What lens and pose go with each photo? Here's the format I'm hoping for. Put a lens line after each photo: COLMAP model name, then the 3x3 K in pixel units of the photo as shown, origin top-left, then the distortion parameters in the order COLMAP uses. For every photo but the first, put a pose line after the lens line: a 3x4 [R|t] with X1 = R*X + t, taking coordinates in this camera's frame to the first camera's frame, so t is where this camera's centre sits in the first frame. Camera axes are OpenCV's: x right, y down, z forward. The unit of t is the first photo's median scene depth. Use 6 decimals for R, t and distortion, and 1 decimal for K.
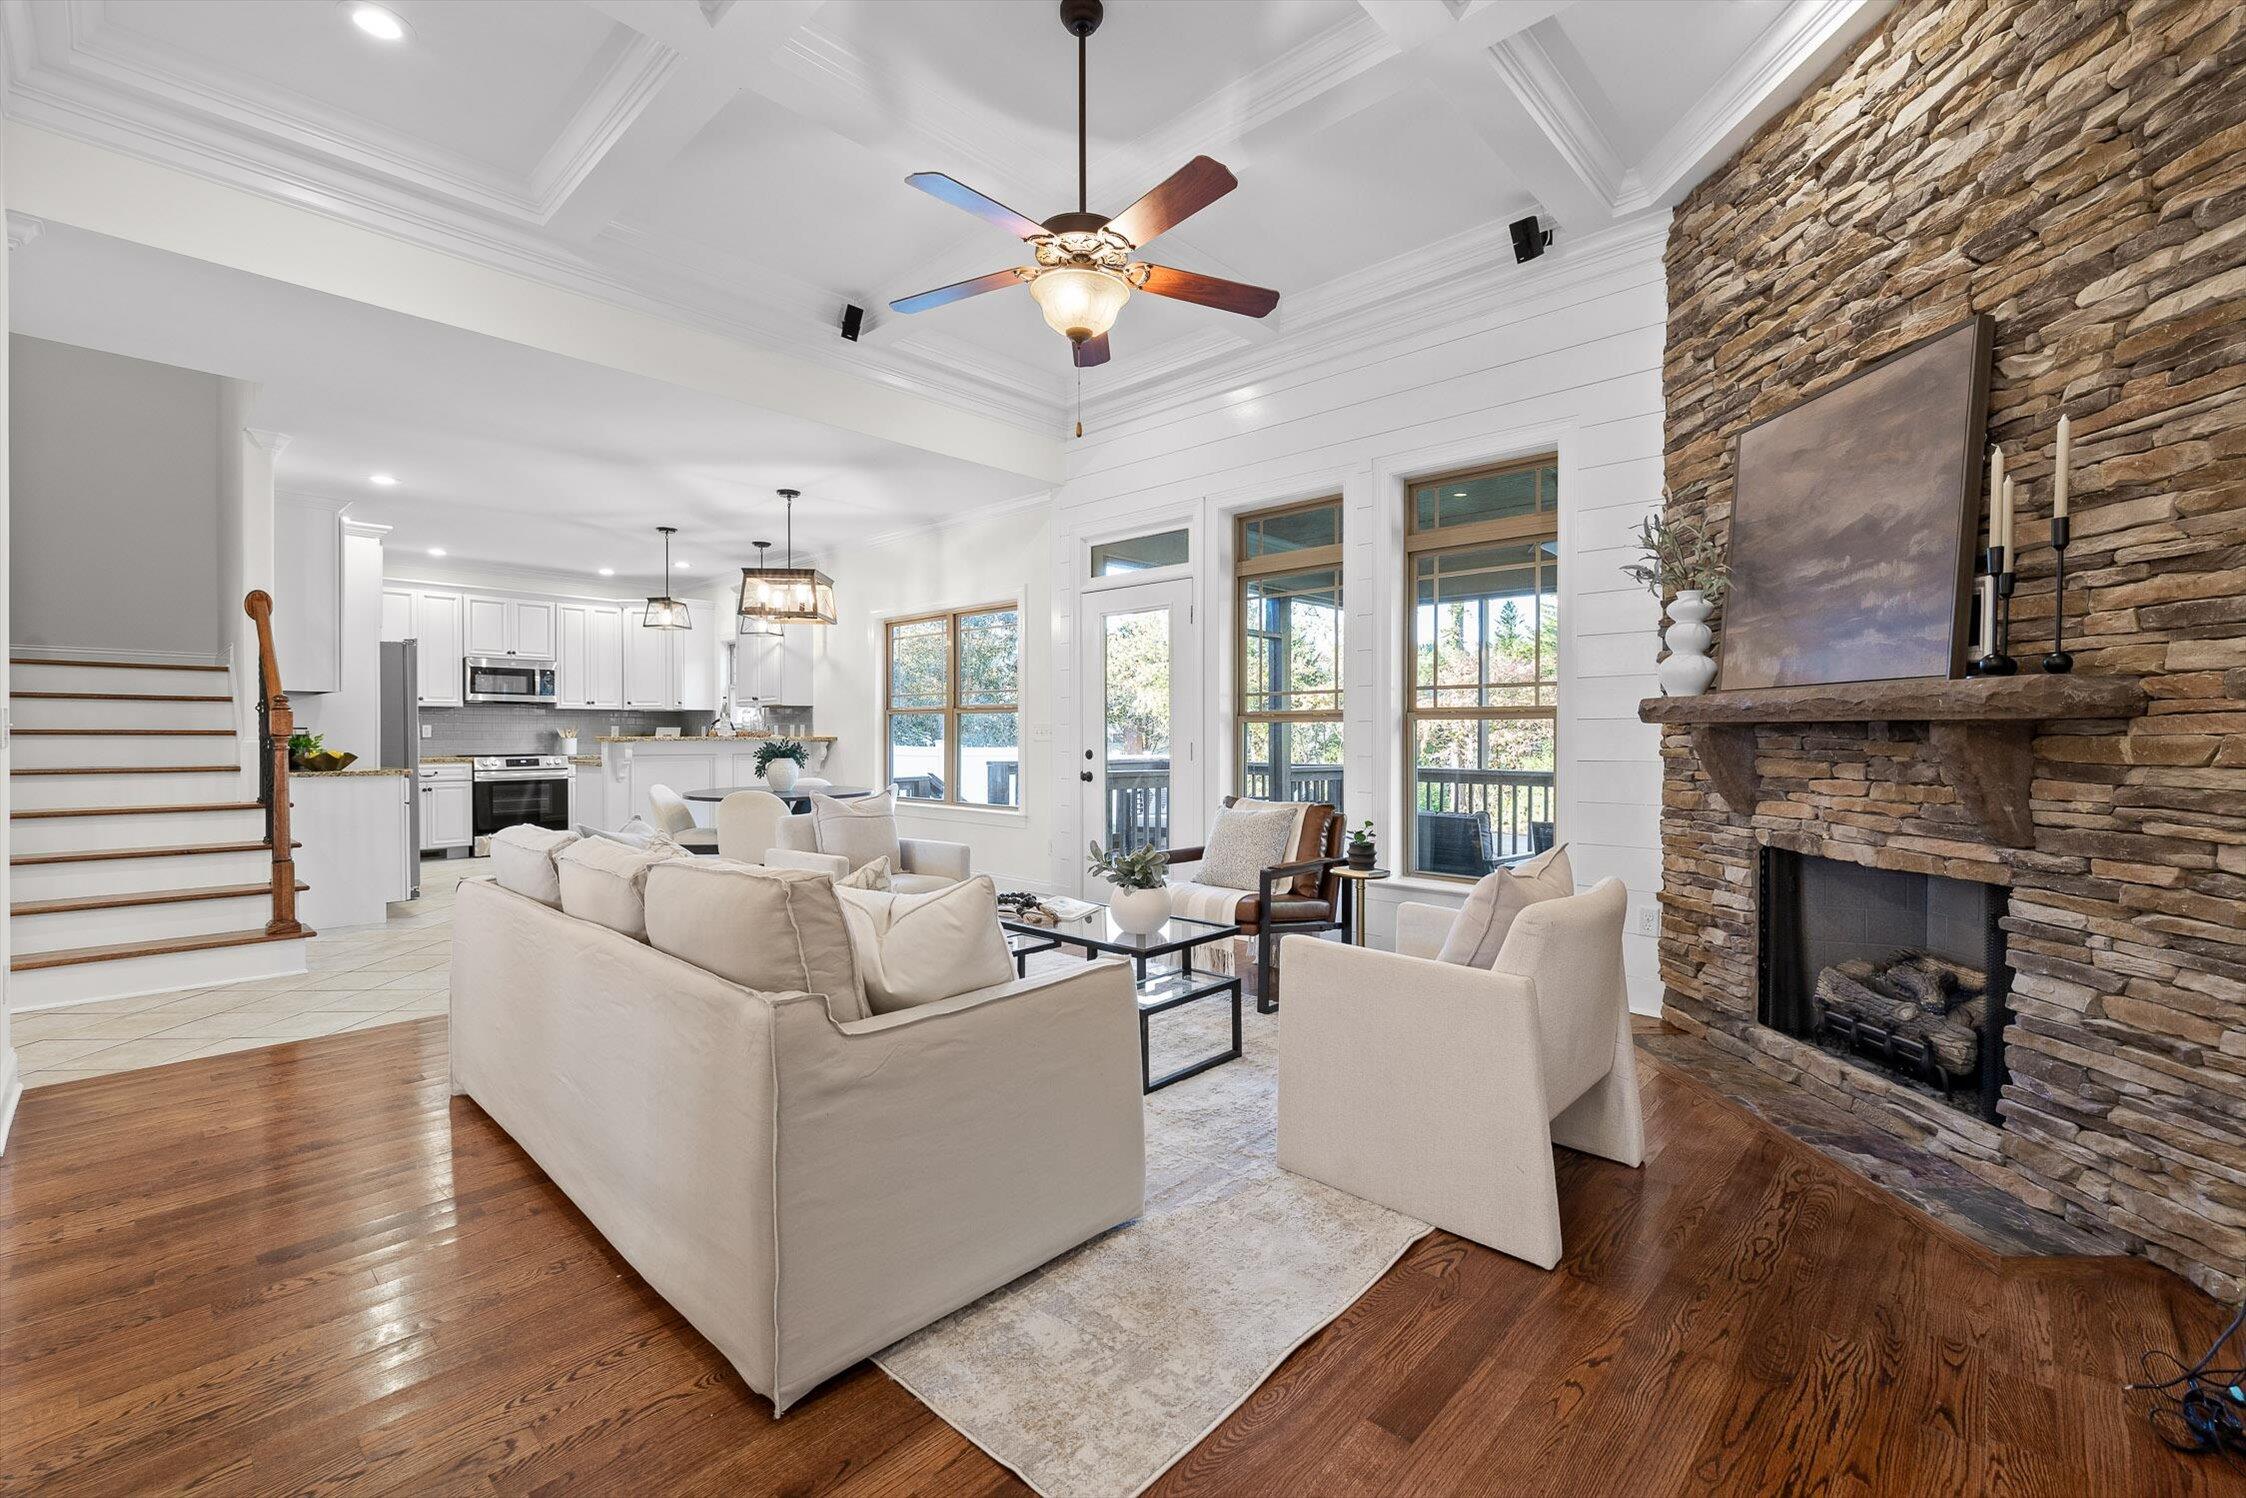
lens RADIAL K [[954.4, 0, 1078.8], [0, 954.4, 745.2], [0, 0, 1]] dist [0.003594, 0.001872]
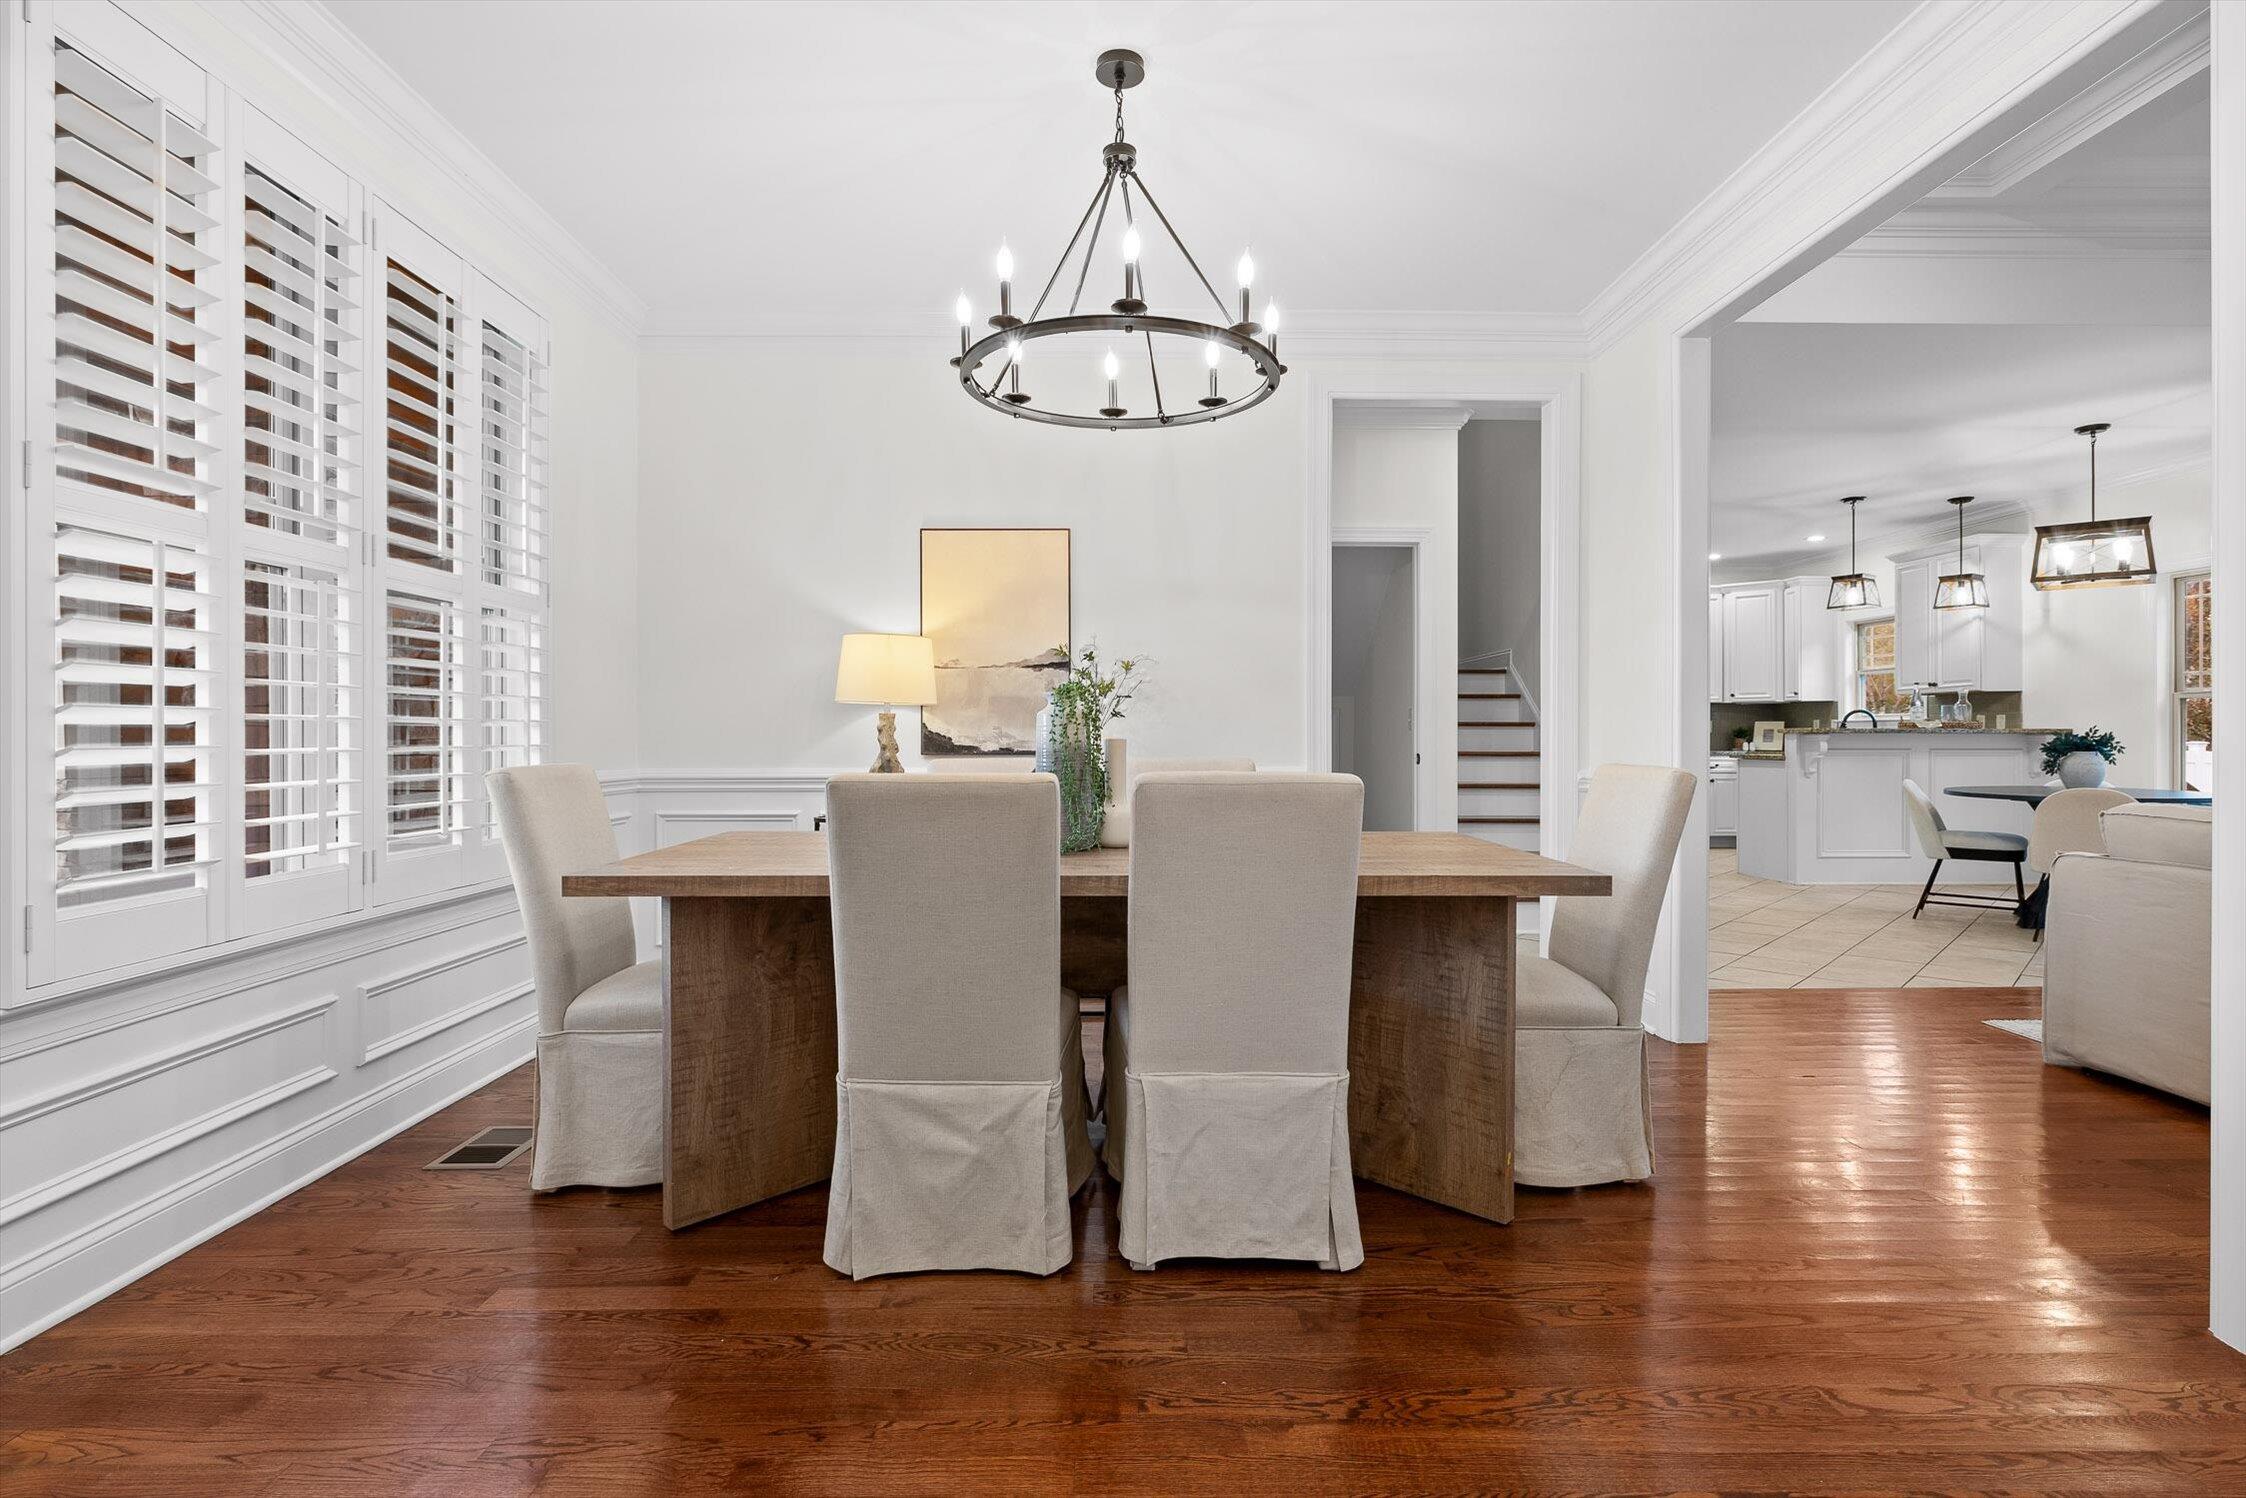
lens RADIAL K [[1046.3, 0, 1109.9], [0, 1046.3, 758.3], [0, 0, 1]] dist [-0.000452, 0.000792]
pose [[0.699195, 0.012998, -0.714813, -0.237723], [-0.004914, 0.999898, 0.013375, 0.010250], [0.714914, -0.005839, 0.699188, -0.221345]]
